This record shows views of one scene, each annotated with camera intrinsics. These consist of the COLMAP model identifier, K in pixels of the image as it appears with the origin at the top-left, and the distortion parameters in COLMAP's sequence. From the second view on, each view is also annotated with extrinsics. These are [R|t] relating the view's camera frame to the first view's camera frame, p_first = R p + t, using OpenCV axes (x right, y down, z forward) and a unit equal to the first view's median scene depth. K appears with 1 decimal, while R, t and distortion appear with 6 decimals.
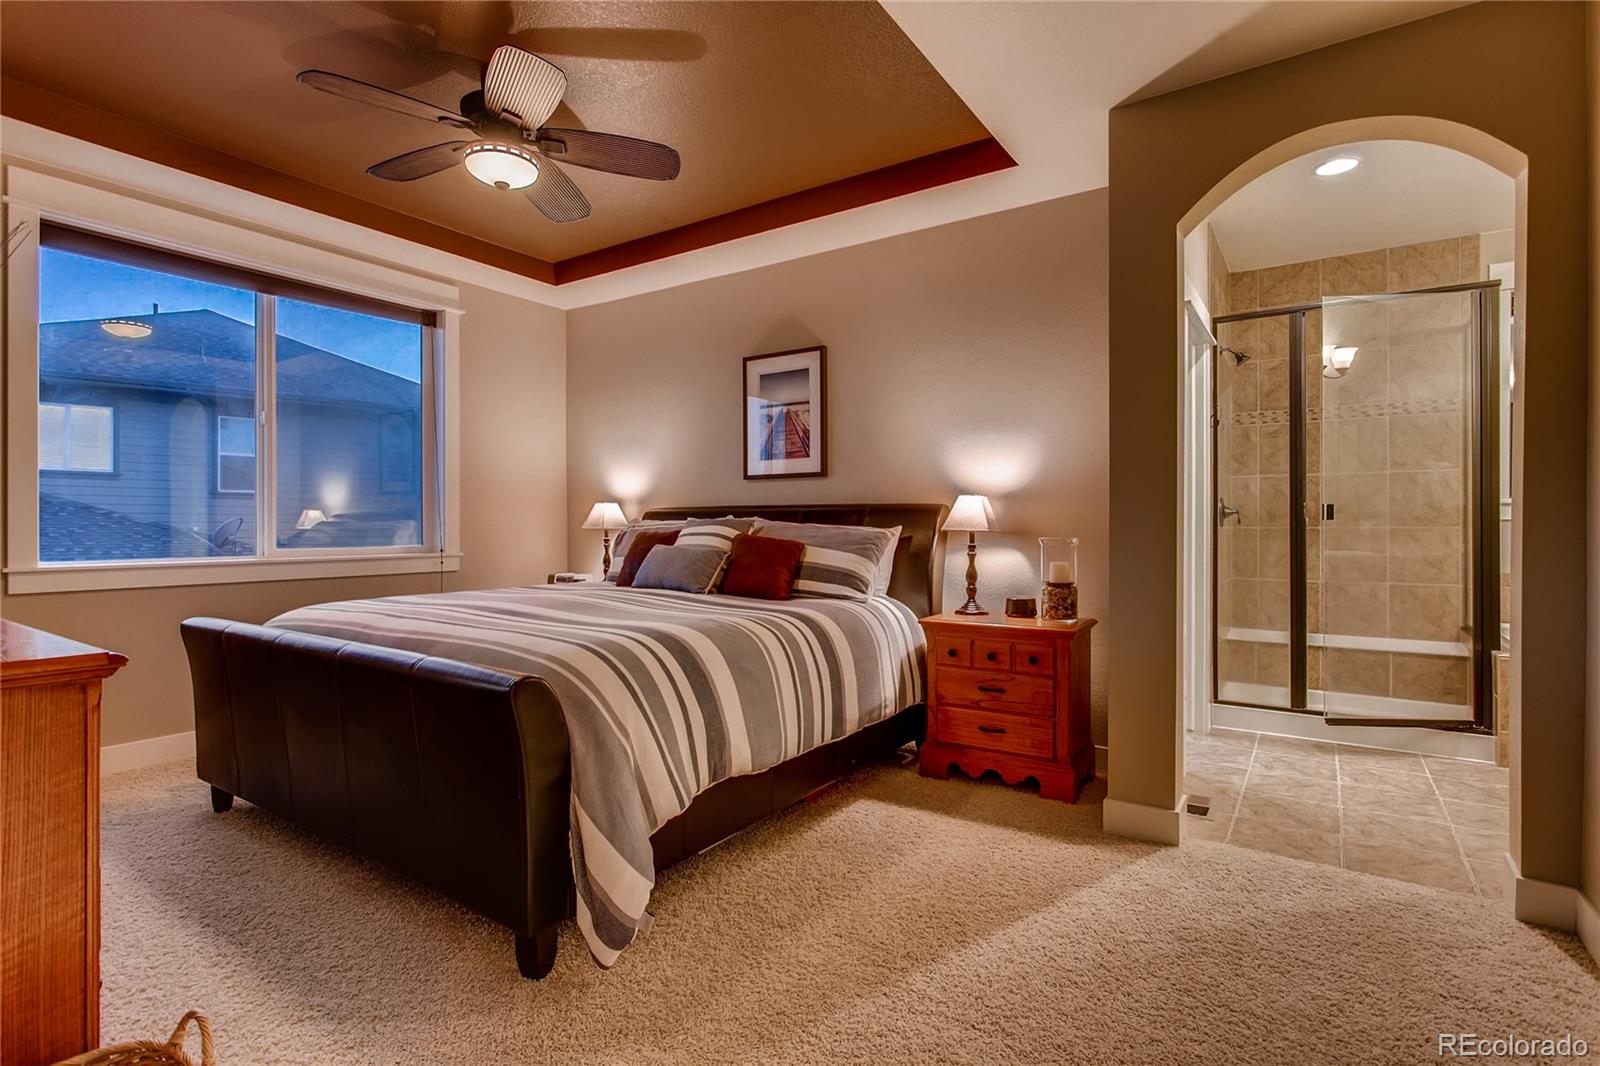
lens RADIAL K [[773.2, 0, 802.0], [0, 773.2, 534.3], [0, 0, 1]] dist [-0.004961, -0.000371]
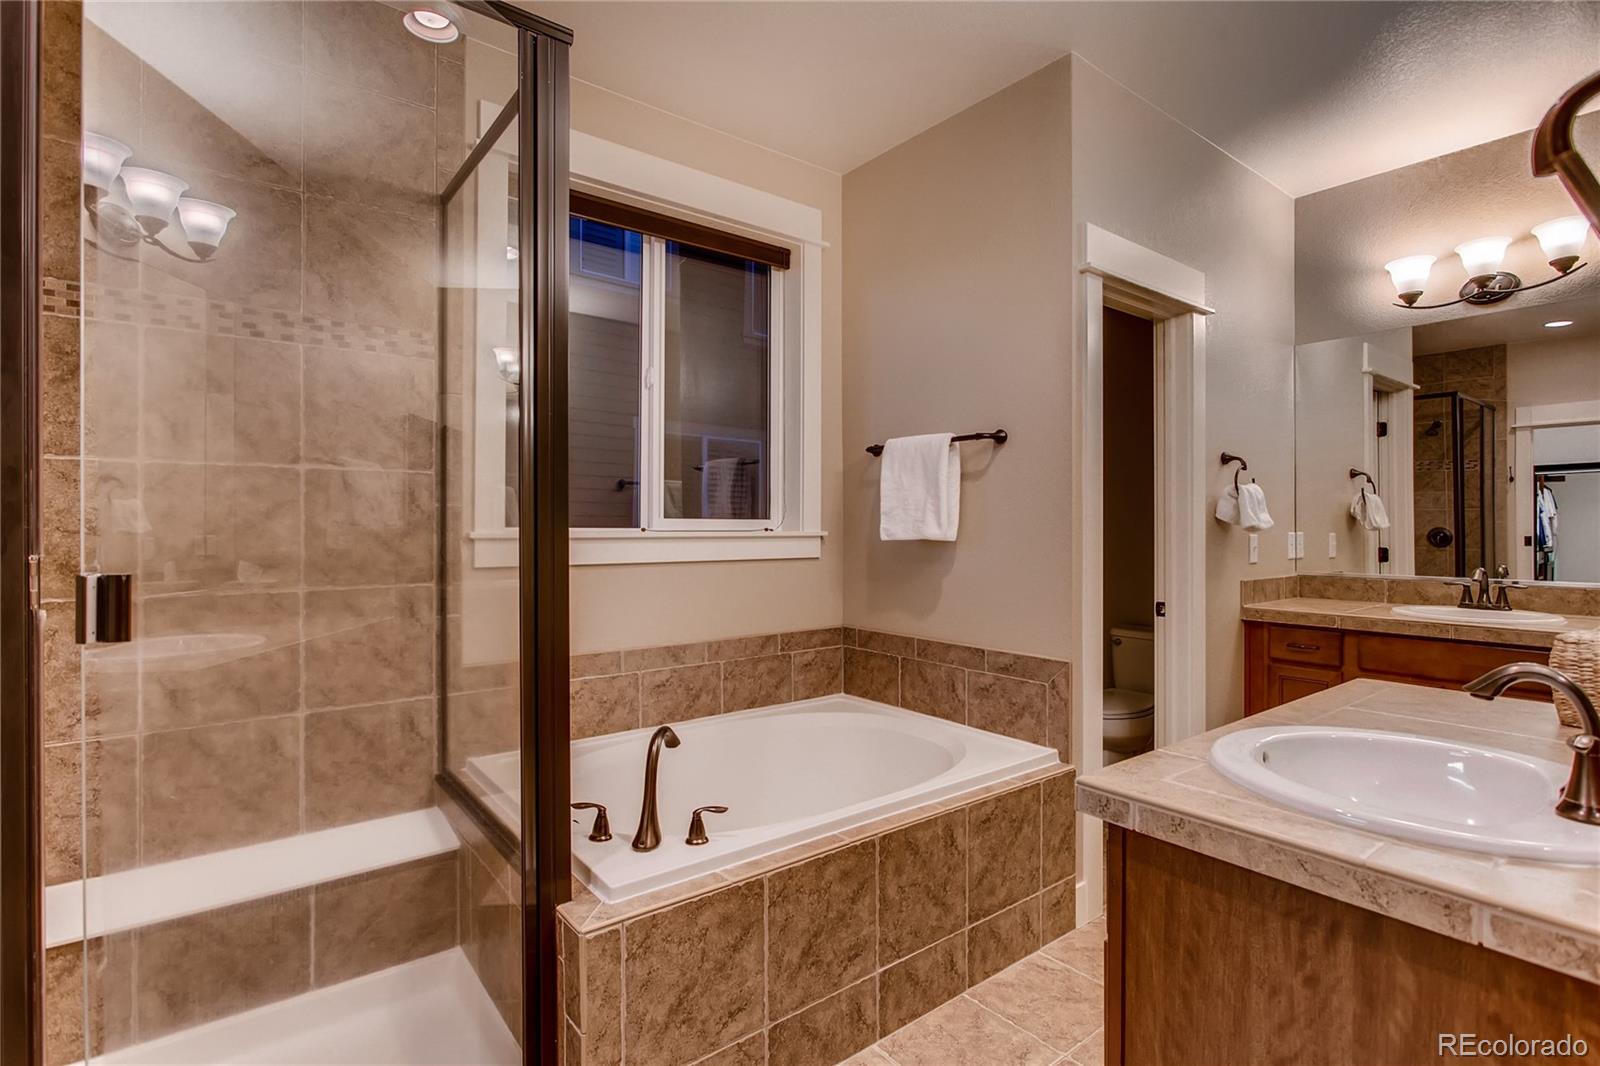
lens RADIAL K [[773.2, 0, 803.6], [0, 773.2, 531.5], [0, 0, 1]] dist [-0.004961, -0.000371]
pose [[0.308545, 0.000490, 0.951210, 0.422191], [0.000243, 1.000000, -0.000594, -0.042569], [-0.951210, 0.000414, 0.308545, 0.582374]]
